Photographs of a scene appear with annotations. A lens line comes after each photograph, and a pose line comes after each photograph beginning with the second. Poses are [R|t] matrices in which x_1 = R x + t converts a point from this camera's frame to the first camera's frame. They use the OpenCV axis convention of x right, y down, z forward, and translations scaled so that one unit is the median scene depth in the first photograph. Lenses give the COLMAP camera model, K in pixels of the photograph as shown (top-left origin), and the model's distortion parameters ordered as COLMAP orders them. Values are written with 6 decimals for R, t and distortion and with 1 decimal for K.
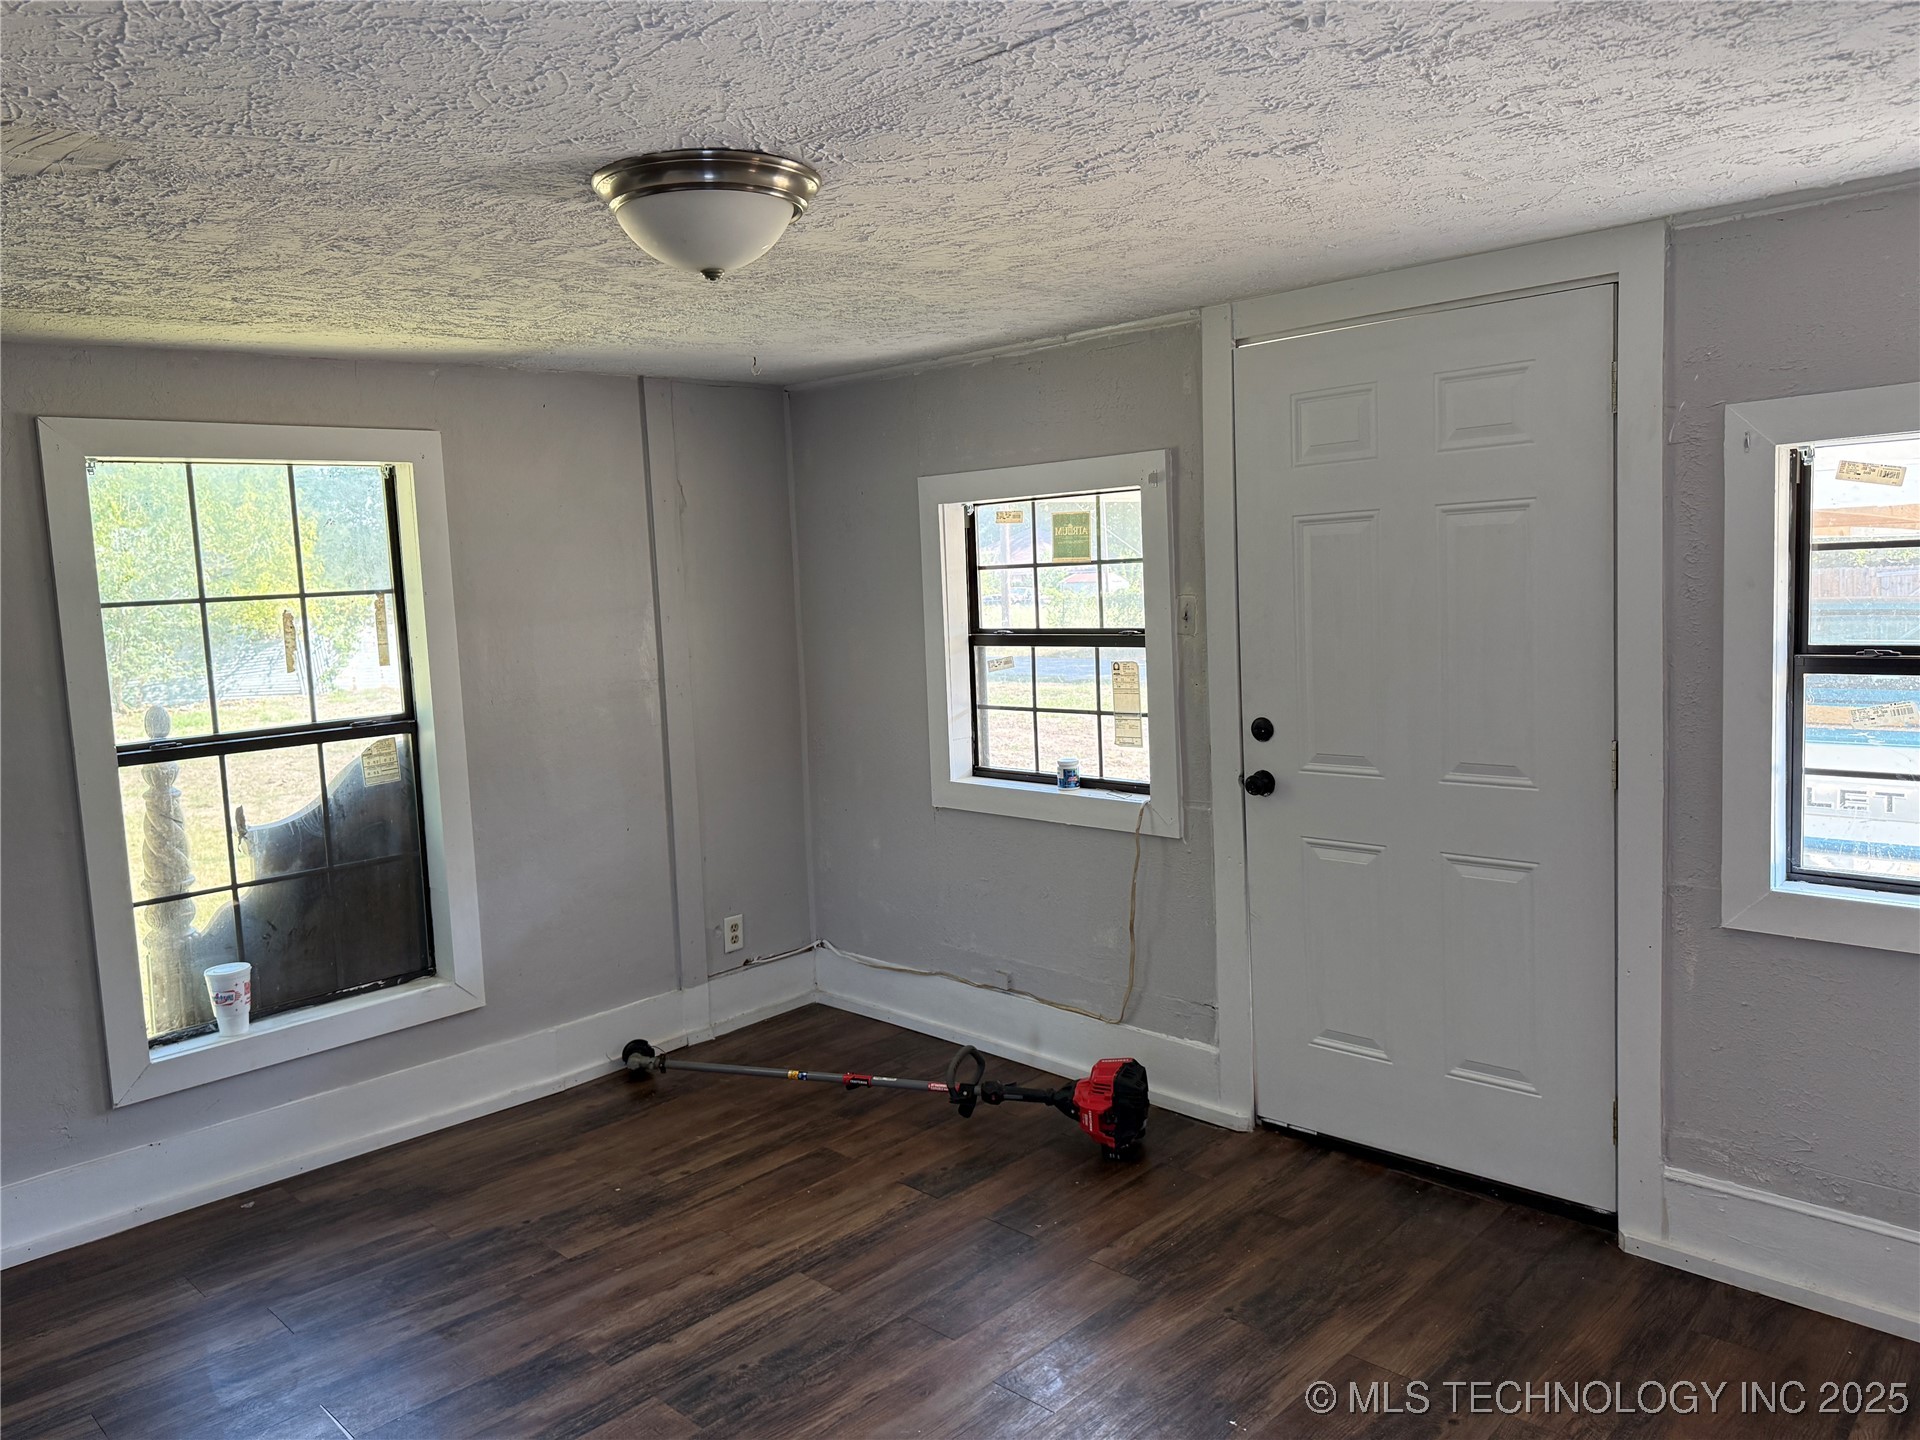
lens RADIAL K [[1366.5, 0, 963.3], [0, 1366.5, 721.4], [0, 0, 1]] dist [0.092868, -0.097148]
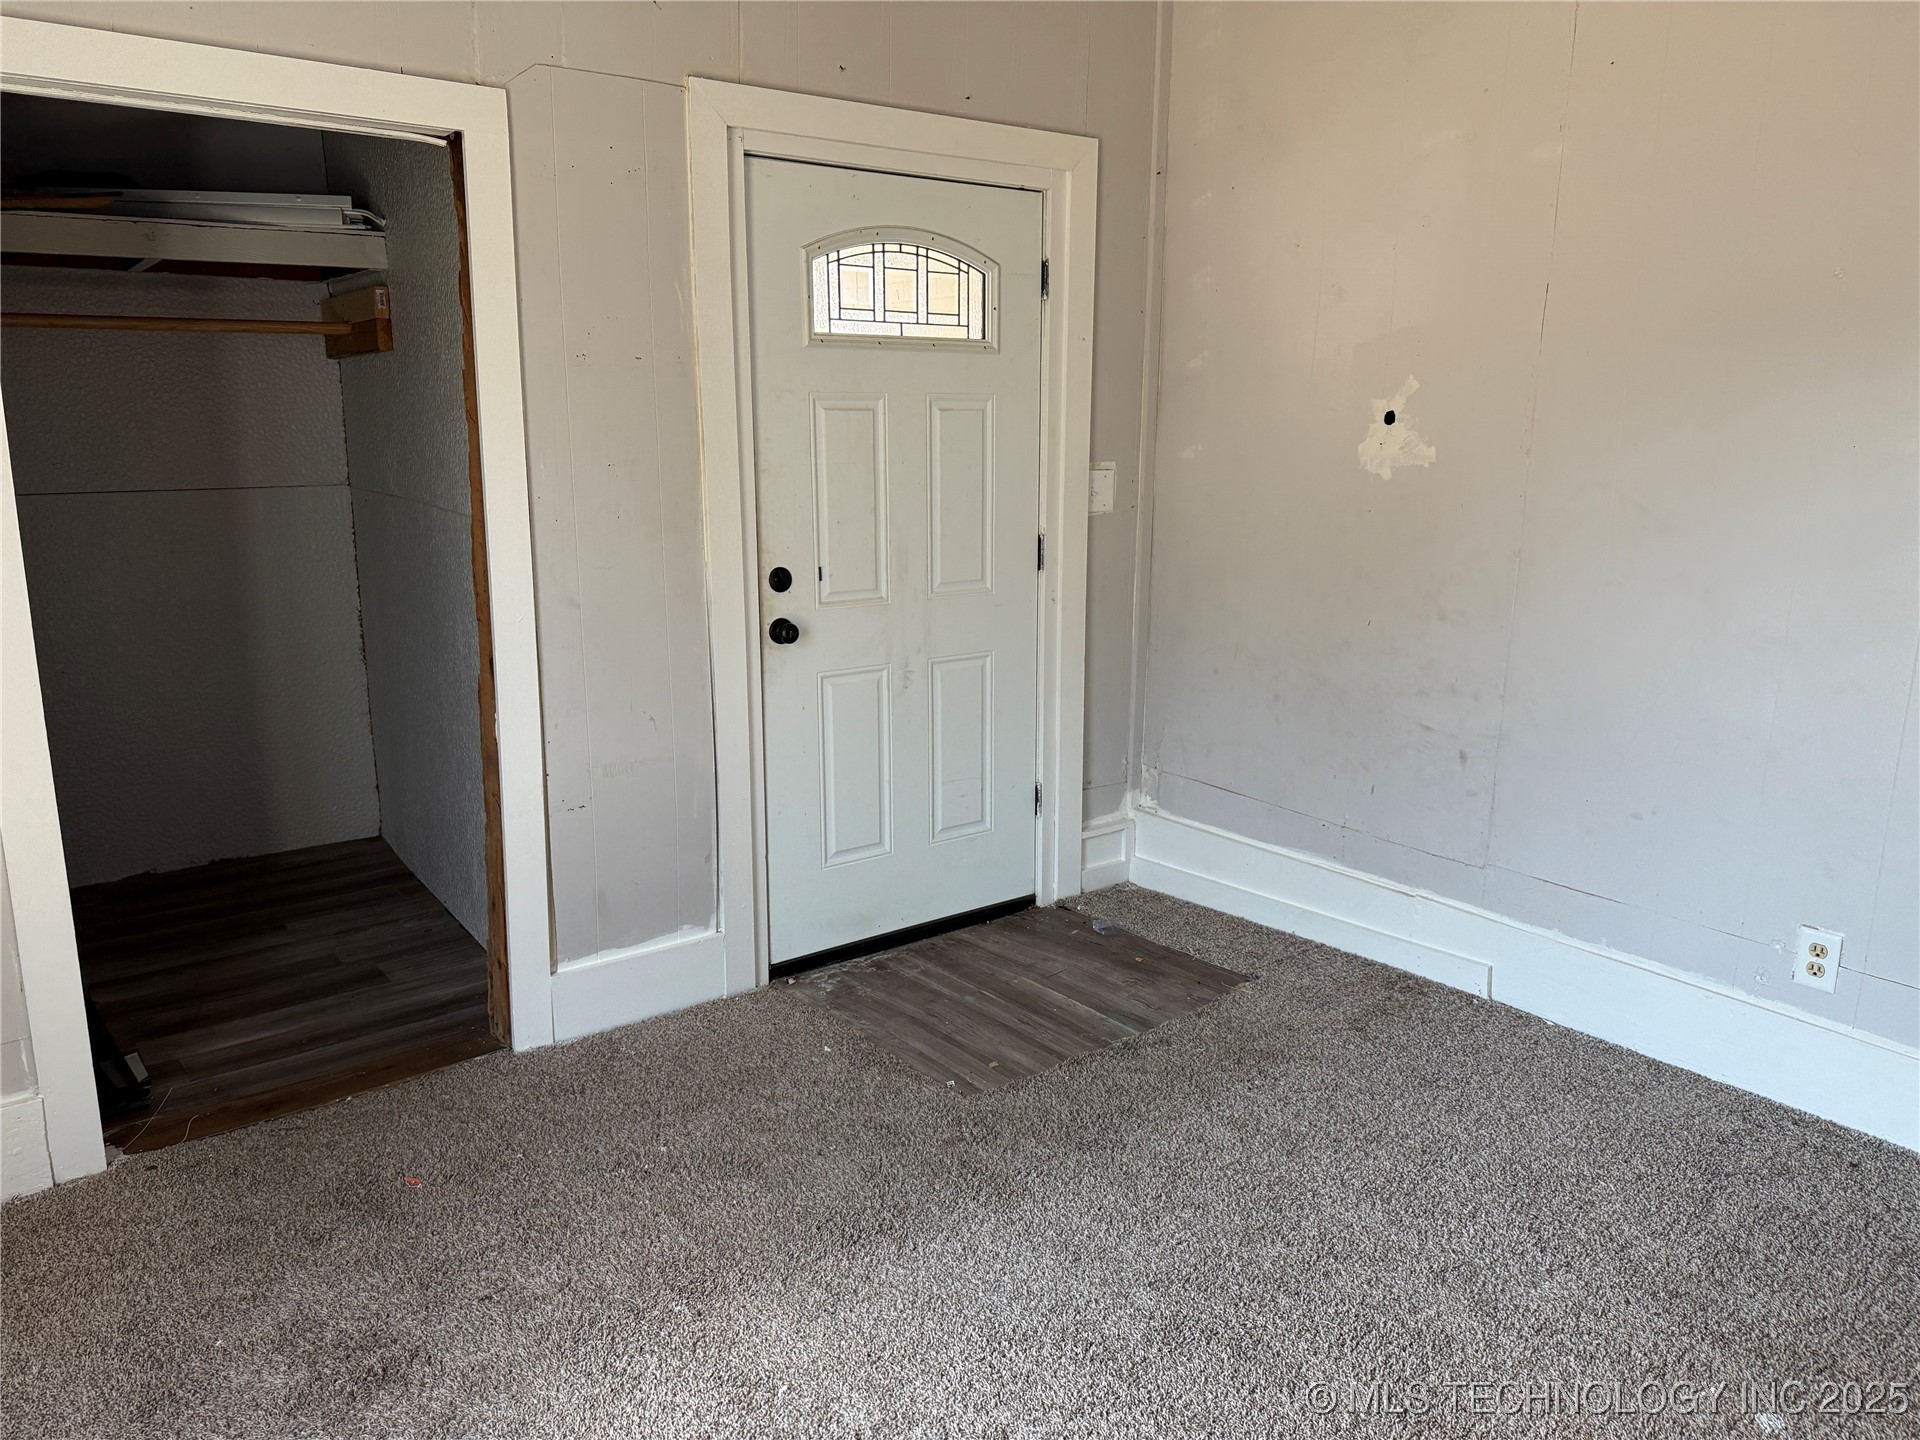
lens RADIAL K [[1366.5, 0, 960.9], [0, 1366.5, 714.0], [0, 0, 1]] dist [0.092868, -0.097148]
pose [[0.149694, -0.131192, 0.979990, -0.537025], [0.080876, 0.989461, 0.120106, -0.004474], [-0.985419, 0.061279, 0.158726, 0.500757]]
